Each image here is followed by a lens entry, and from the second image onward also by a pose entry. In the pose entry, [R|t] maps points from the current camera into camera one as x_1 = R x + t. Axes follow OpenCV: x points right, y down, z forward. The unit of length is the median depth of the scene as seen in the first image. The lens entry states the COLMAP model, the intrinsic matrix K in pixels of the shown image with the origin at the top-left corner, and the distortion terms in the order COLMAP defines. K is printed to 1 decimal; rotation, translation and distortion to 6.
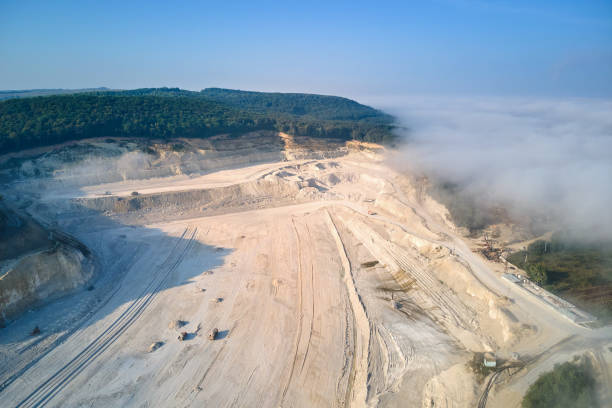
lens RADIAL K [[442.2, 0, 302.8], [0, 442.2, 207.7], [0, 0, 1]] dist [0.125274, -0.233642]
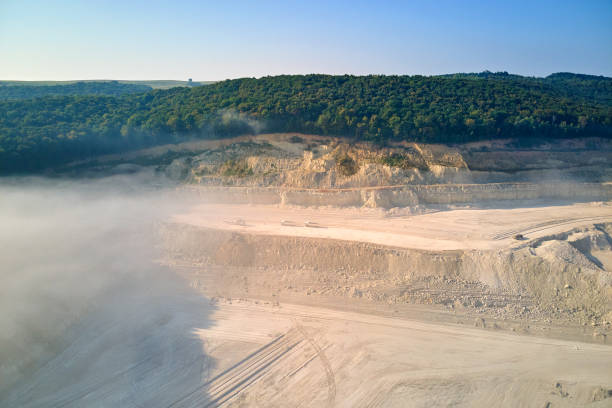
lens RADIAL K [[439.5, 0, 302.5], [0, 439.5, 217.4], [0, 0, 1]] dist [0.164660, -0.297510]
pose [[0.719777, 0.192688, -0.666928, 0.034192], [-0.172268, 0.980234, 0.097289, -0.092306], [0.672492, 0.044863, 0.738743, 0.481443]]
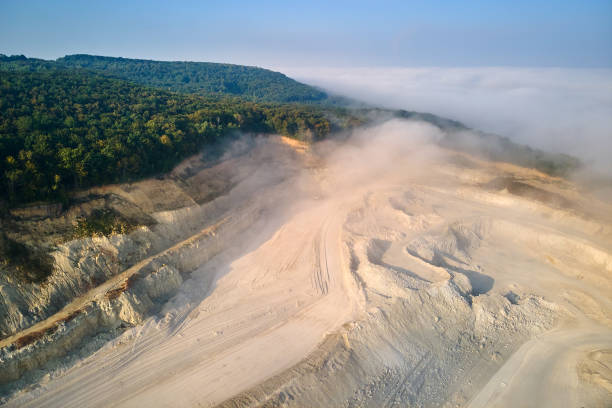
lens RADIAL K [[441.8, 0, 301.7], [0, 441.8, 181.9], [0, 0, 1]] dist [0.126401, -0.226794]
pose [[0.950283, -0.081576, 0.300513, -0.229802], [0.079309, 0.996654, 0.019754, -0.153591], [-0.301119, 0.005061, 0.953573, 0.615972]]
